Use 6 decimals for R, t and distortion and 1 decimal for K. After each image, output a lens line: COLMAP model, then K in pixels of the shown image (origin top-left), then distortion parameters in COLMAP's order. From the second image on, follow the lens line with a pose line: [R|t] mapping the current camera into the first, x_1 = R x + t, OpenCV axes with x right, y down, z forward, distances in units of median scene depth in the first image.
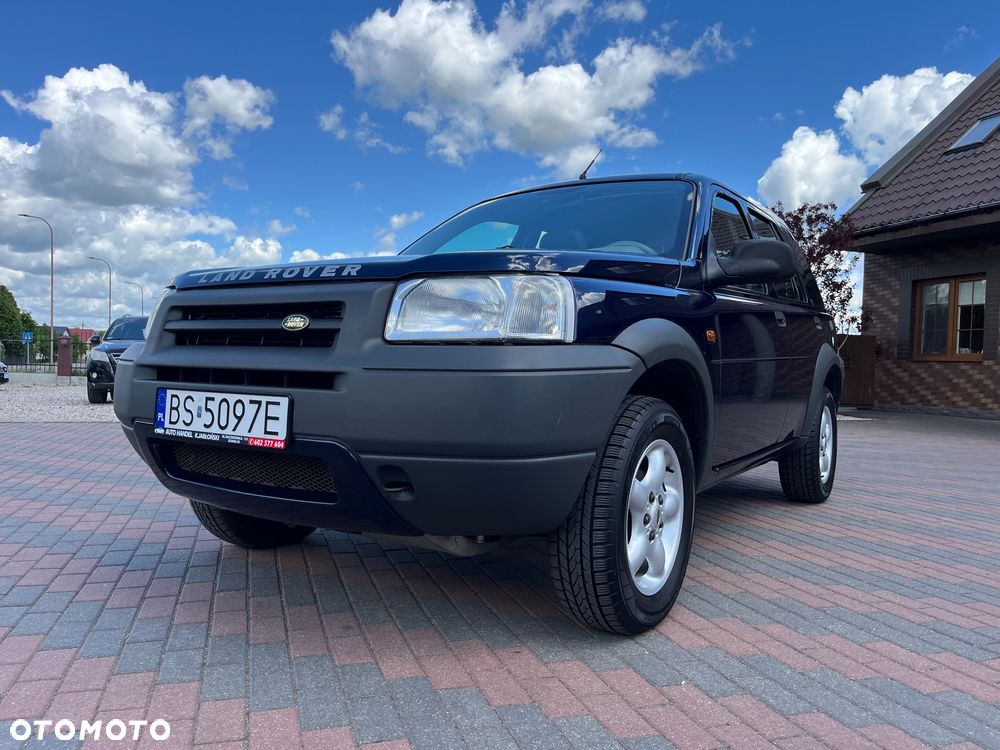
lens RADIAL K [[746.3, 0, 496.6], [0, 746.3, 374.5], [0, 0, 1]] dist [0.078047, -0.096459]
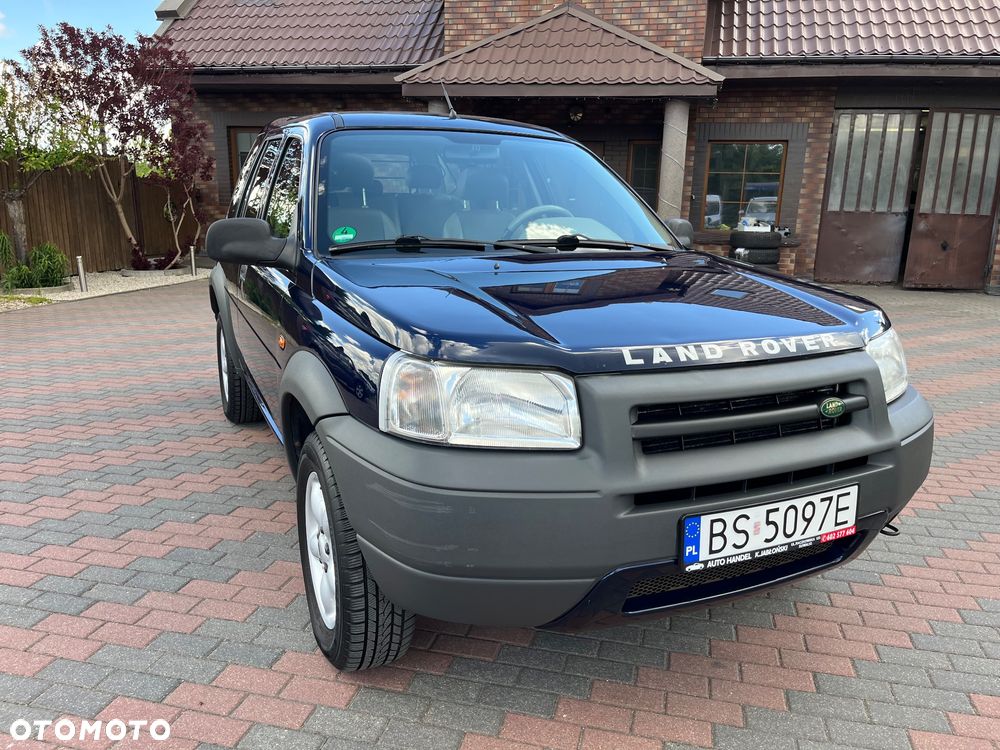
lens RADIAL K [[759.2, 0, 500.0], [0, 759.2, 375.0], [0, 0, 1]] dist [0.073844, -0.099797]
pose [[0.527388, -0.211677, 0.822834, -1.015087], [0.008455, 0.969727, 0.244046, -0.277630], [-0.849583, -0.121750, 0.513212, 0.674111]]
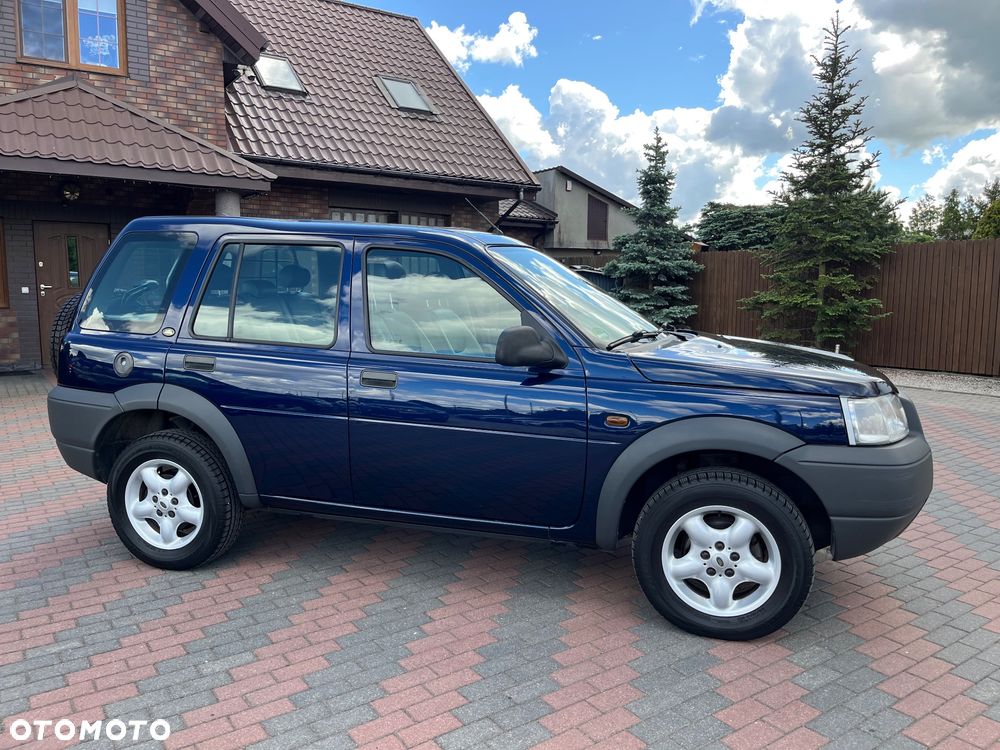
lens RADIAL K [[762.3, 0, 509.2], [0, 762.3, 378.5], [0, 0, 1]] dist [0.068311, -0.101981]
pose [[-0.291809, -0.150090, 0.944627, -1.454494], [0.000850, 0.987570, 0.157176, -0.343527], [-0.956476, 0.046668, -0.288054, 1.982187]]
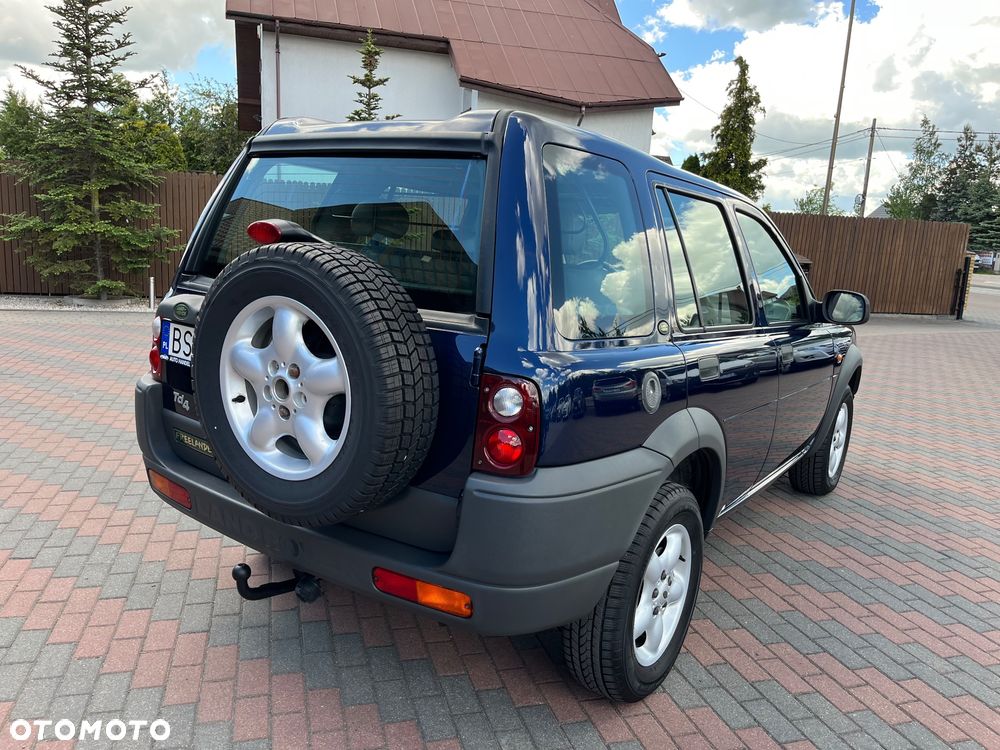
lens RADIAL K [[761.6, 0, 495.4], [0, 761.6, 375.2], [0, 0, 1]] dist [0.068729, -0.095943]
pose [[-0.995679, -0.092398, 0.009244, 0.421852], [-0.088689, 0.975737, 0.200181, -0.311723], [-0.027516, 0.198496, -0.979715, 3.152721]]
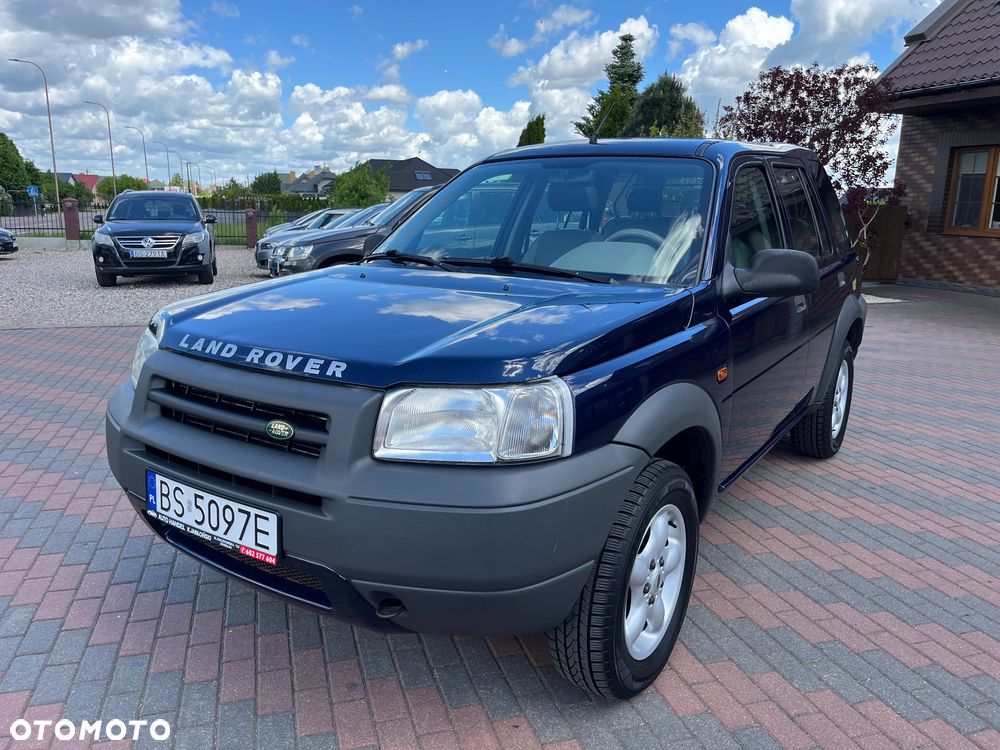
lens RADIAL K [[746.2, 0, 490.4], [0, 746.2, 373.1], [0, 0, 1]] dist [0.107701, -0.152789]
pose [[0.999629, -0.006413, -0.026467, 0.019295], [0.011588, 0.979667, 0.200294, -0.256549], [0.024644, -0.200526, 0.979378, 0.066189]]
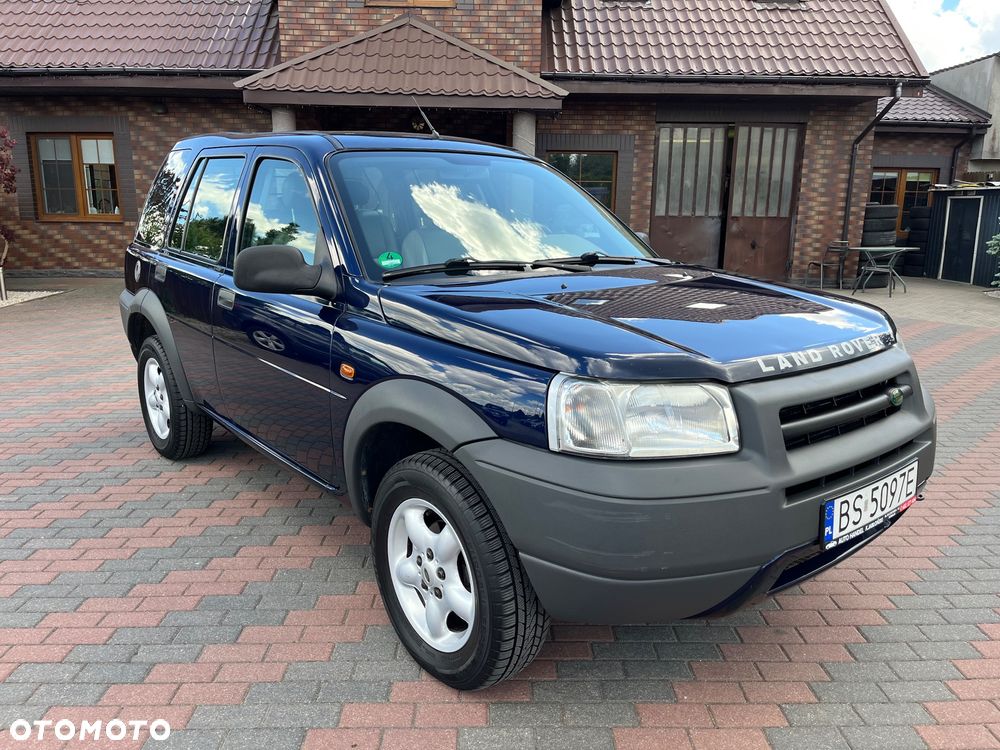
lens RADIAL K [[761.6, 0, 495.4], [0, 761.6, 375.2], [0, 0, 1]] dist [0.068729, -0.095943]
pose [[0.300170, -0.234945, 0.924499, -1.191196], [0.016920, 0.970352, 0.241104, -0.307695], [-0.953736, -0.056730, 0.295246, 0.967377]]
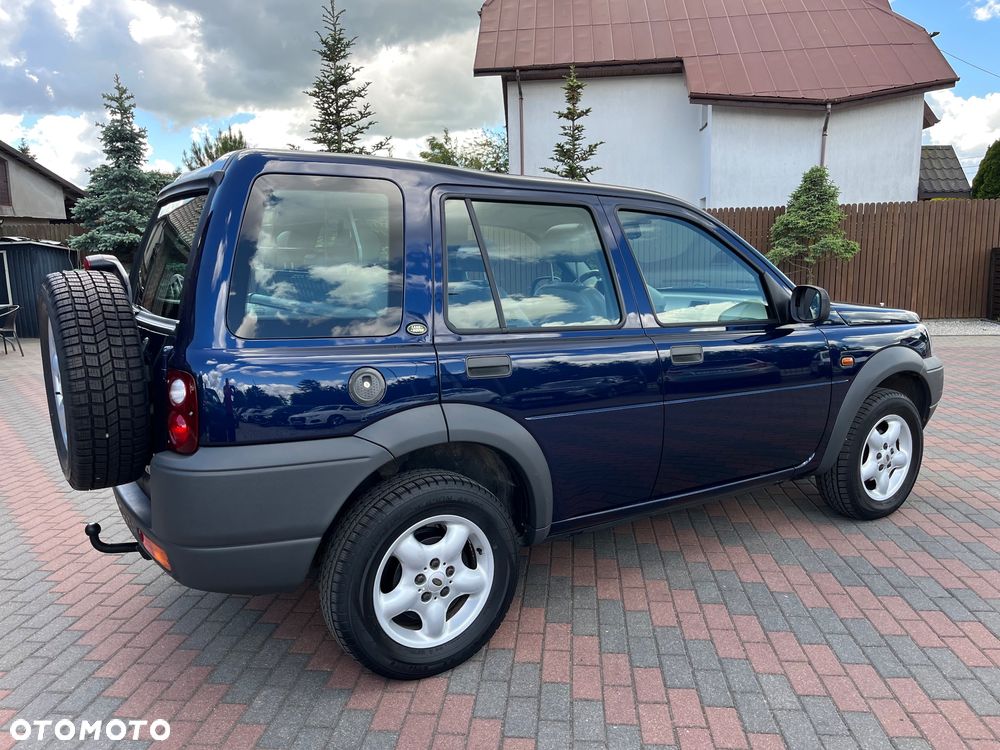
lens RADIAL K [[765.6, 0, 500.0], [0, 765.6, 375.0], [0, 0, 1]] dist [0.021307, -0.008384]
pose [[-0.915425, -0.077199, 0.395016, -0.294070], [-0.003058, 0.982739, 0.184972, -0.325195], [-0.402477, 0.168120, -0.899860, 3.085118]]
